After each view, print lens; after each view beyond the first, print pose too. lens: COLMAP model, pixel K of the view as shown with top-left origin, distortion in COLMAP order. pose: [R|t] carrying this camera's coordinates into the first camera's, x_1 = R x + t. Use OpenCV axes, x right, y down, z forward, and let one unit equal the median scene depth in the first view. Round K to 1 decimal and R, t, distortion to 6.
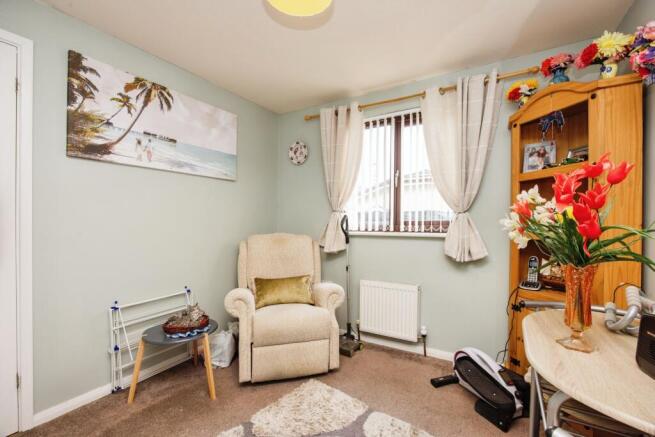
lens RADIAL K [[288.6, 0, 329.8], [0, 288.6, 222.3], [0, 0, 1]] dist [-0.015432, 0.002244]
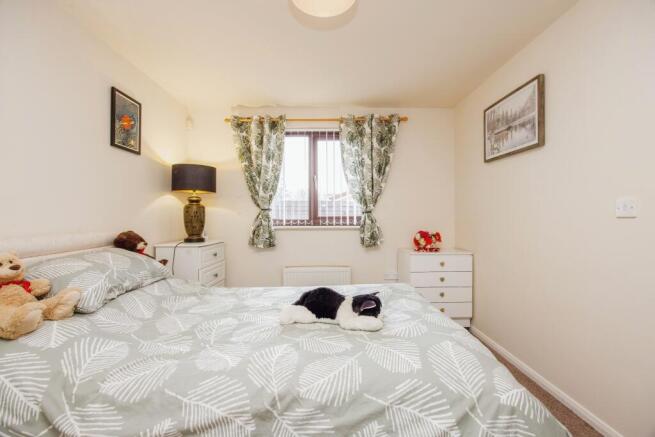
lens RADIAL K [[288.6, 0, 328.9], [0, 288.6, 216.6], [0, 0, 1]] dist [-0.015432, 0.002244]
pose [[0.846507, 0.002766, 0.532371, -0.484501], [-0.001776, 0.999996, -0.002372, -0.000938], [-0.532375, 0.001062, 0.846508, -0.076116]]
